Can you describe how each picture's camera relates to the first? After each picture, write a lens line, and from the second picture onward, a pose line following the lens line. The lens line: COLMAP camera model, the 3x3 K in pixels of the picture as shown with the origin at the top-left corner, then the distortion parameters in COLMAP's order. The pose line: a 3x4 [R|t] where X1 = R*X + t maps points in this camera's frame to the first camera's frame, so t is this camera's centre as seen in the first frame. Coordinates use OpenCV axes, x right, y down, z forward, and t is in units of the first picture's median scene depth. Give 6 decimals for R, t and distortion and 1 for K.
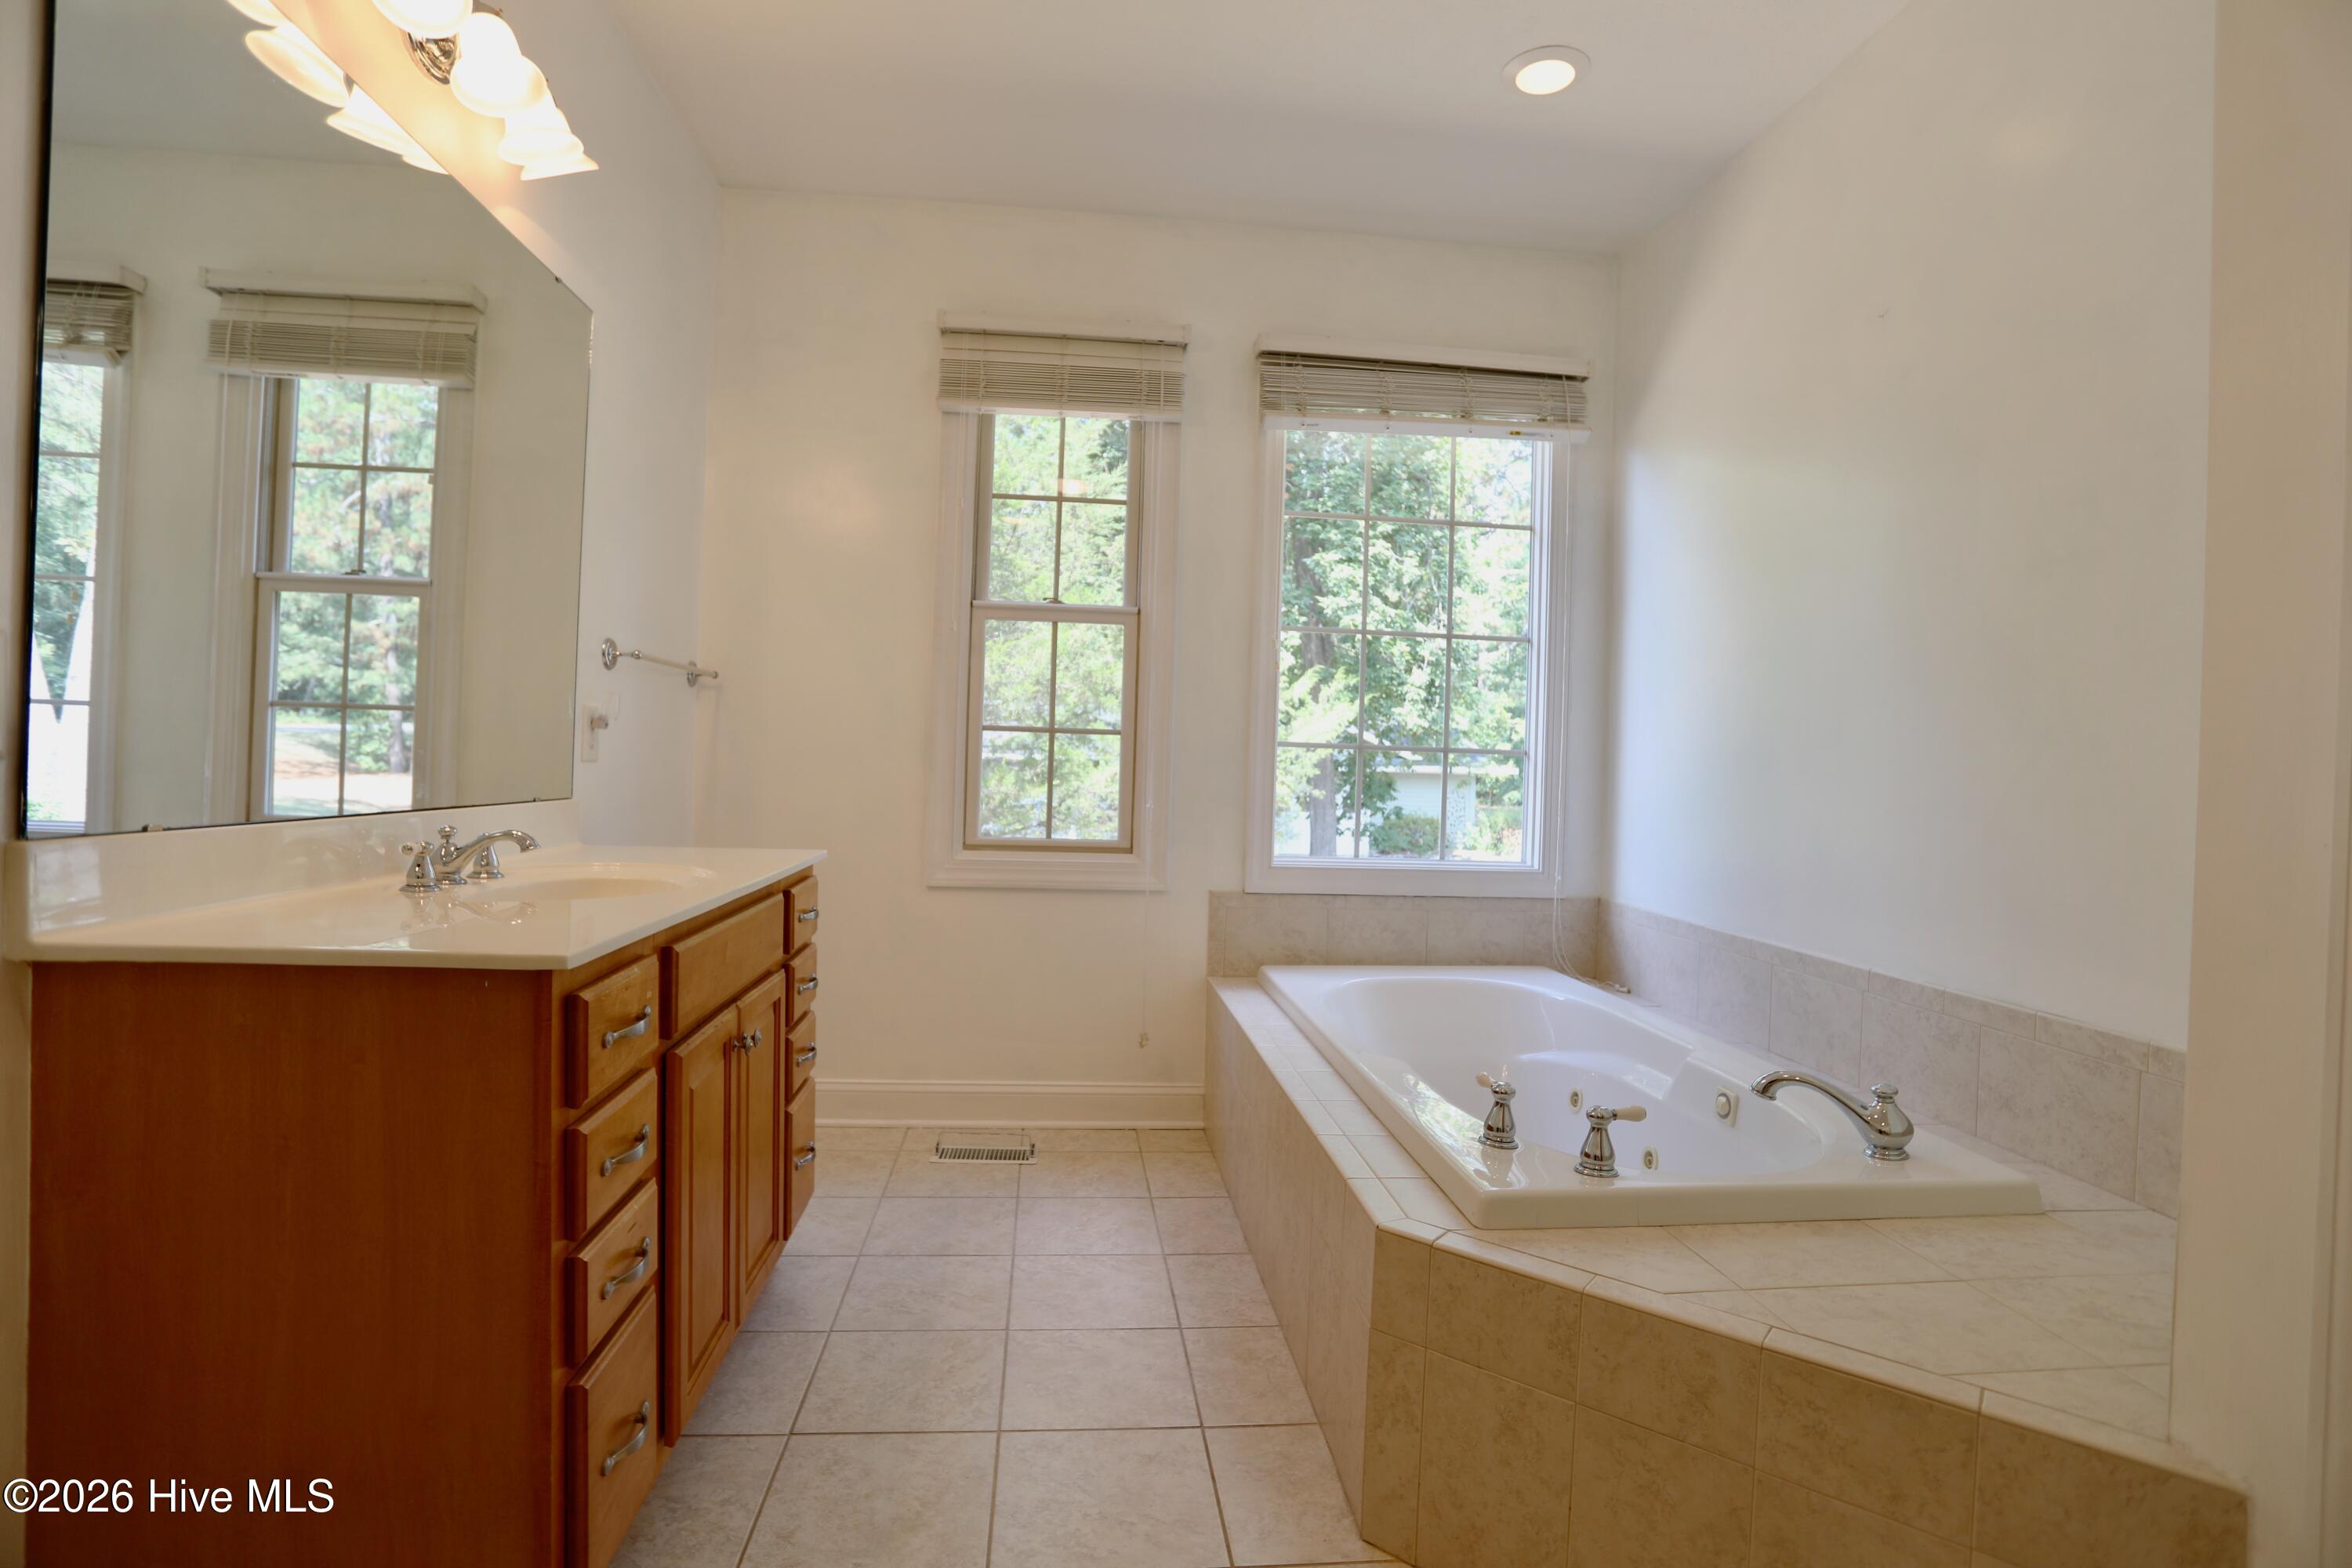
lens RADIAL K [[1155.5, 0, 1174.2], [0, 1155.5, 777.0], [0, 0, 1]] dist [-0.050484, 0.017566]
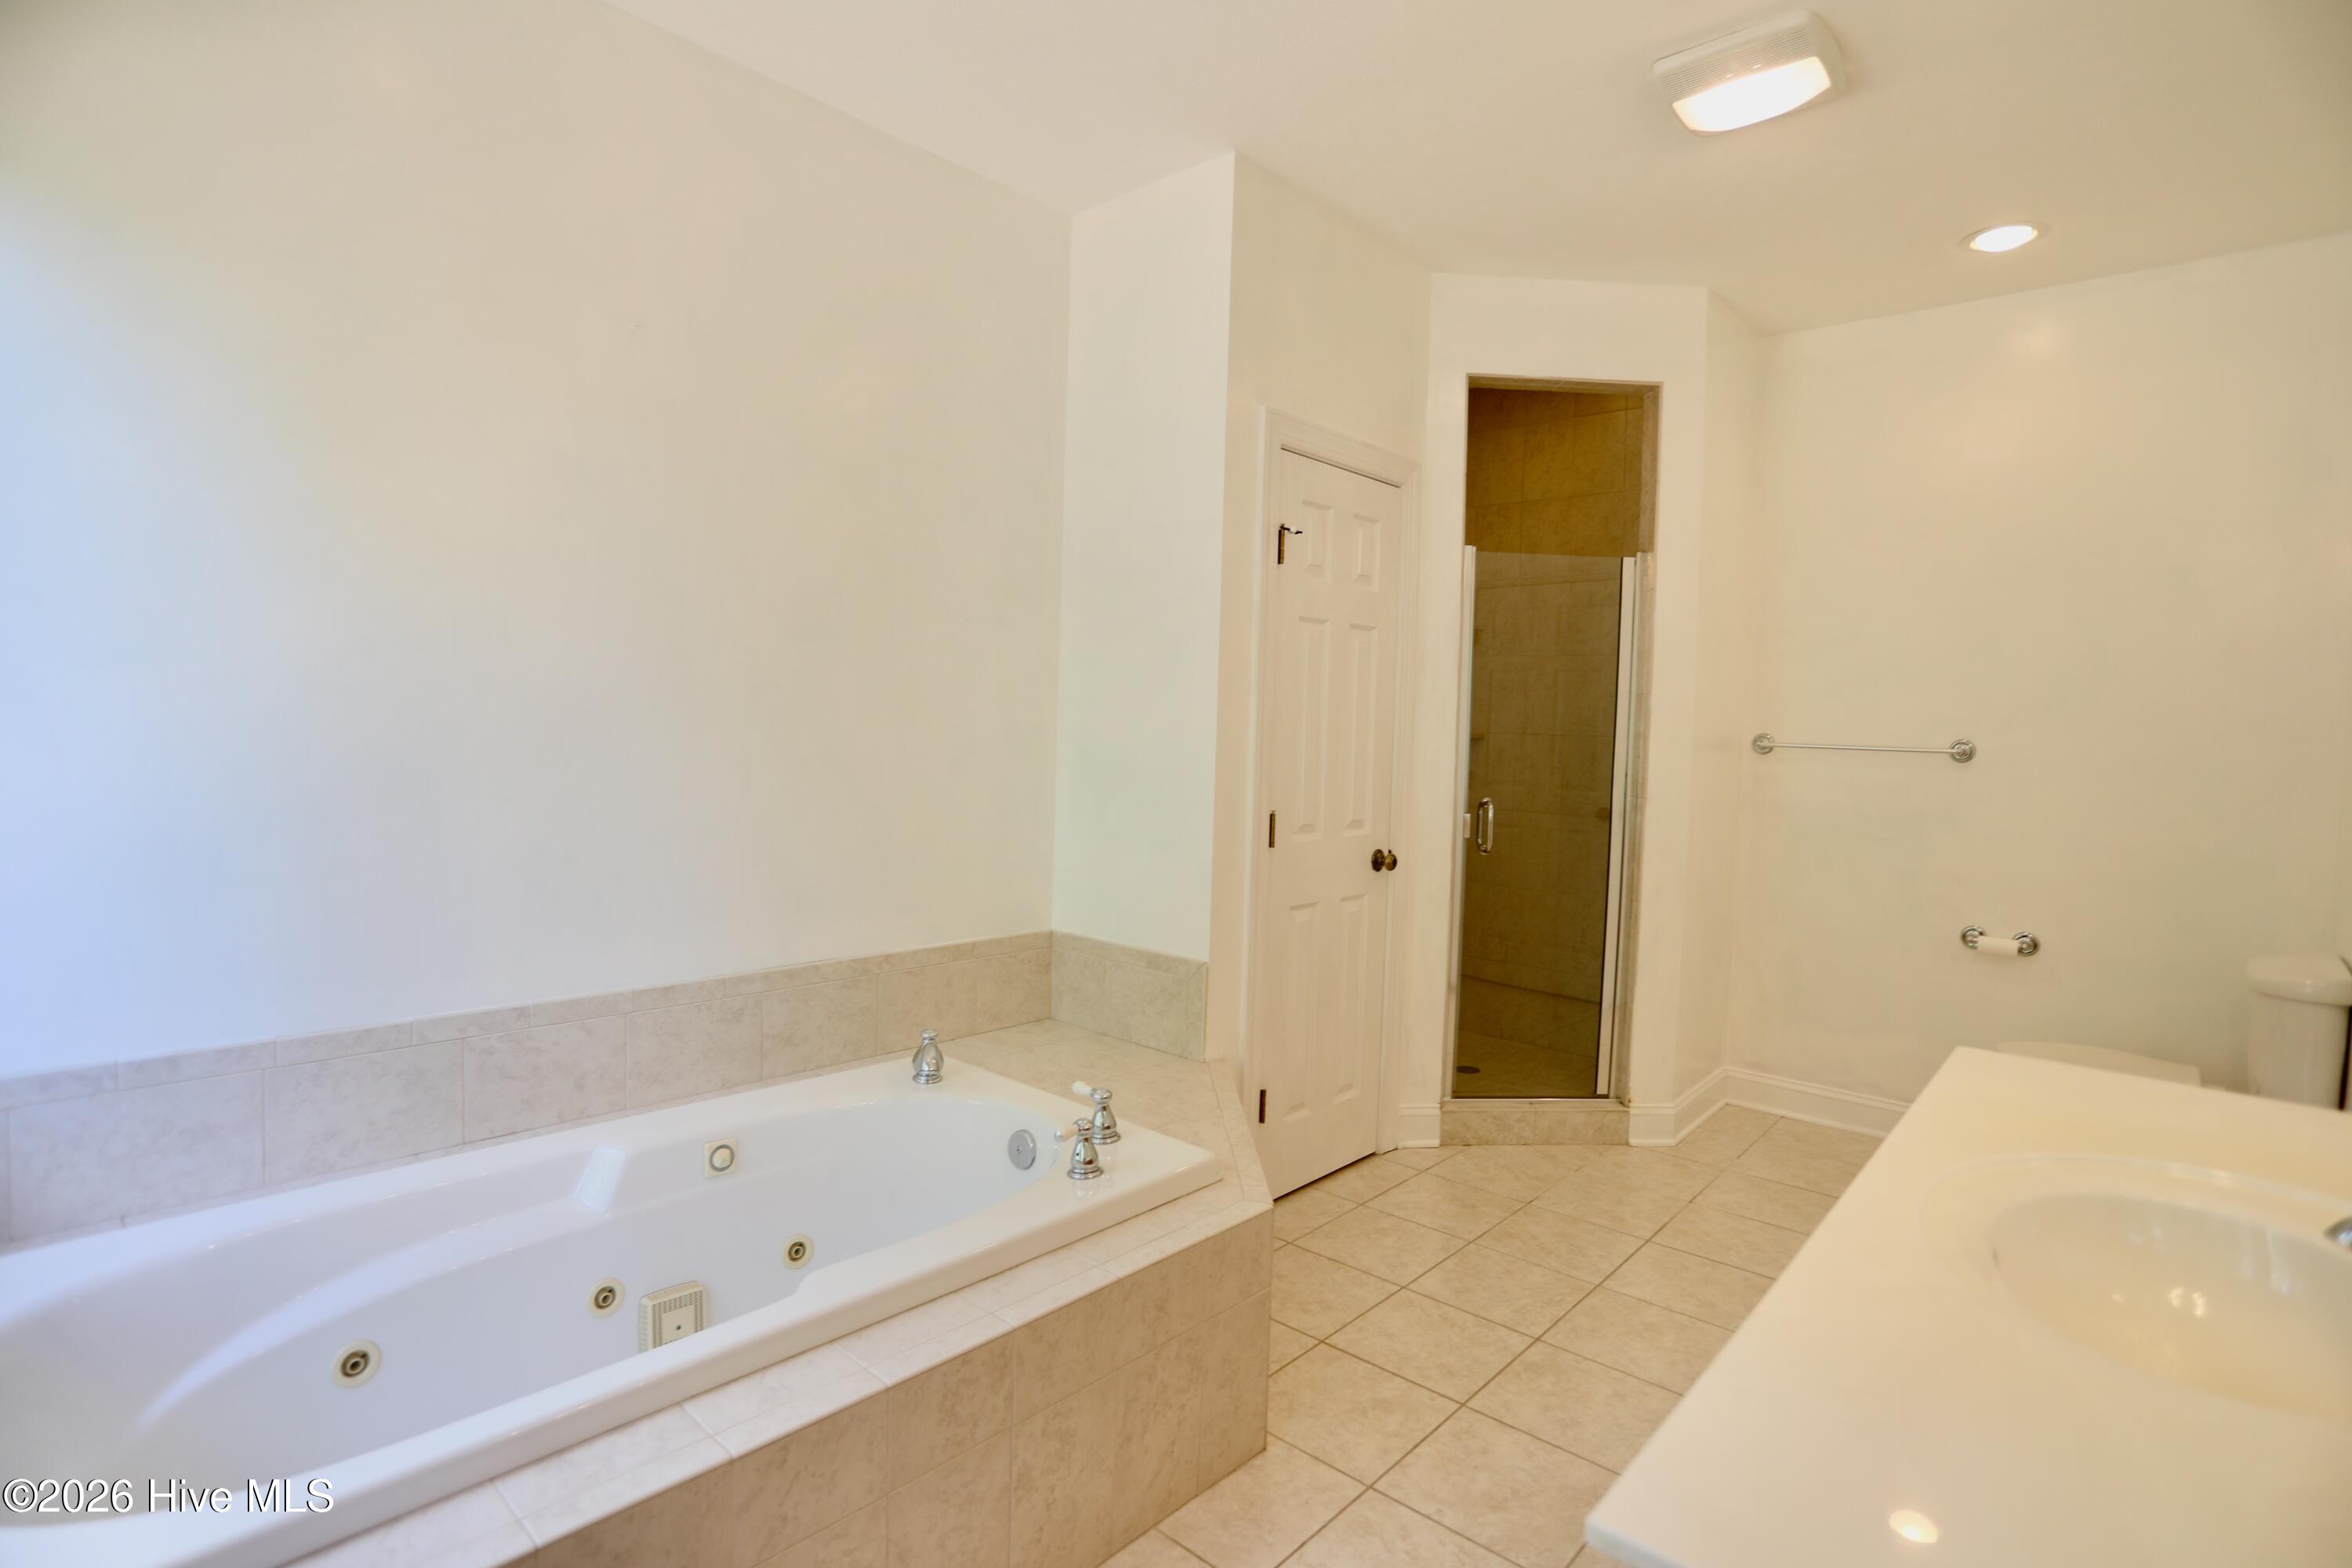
lens RADIAL K [[1155.5, 0, 1172.0], [0, 1155.5, 782.2], [0, 0, 1]] dist [-0.050484, 0.017566]
pose [[-0.675420, -0.089351, 0.732000, -0.484509], [-0.045014, 0.995777, 0.080015, -0.129431], [-0.736058, 0.021094, -0.676590, 1.478738]]
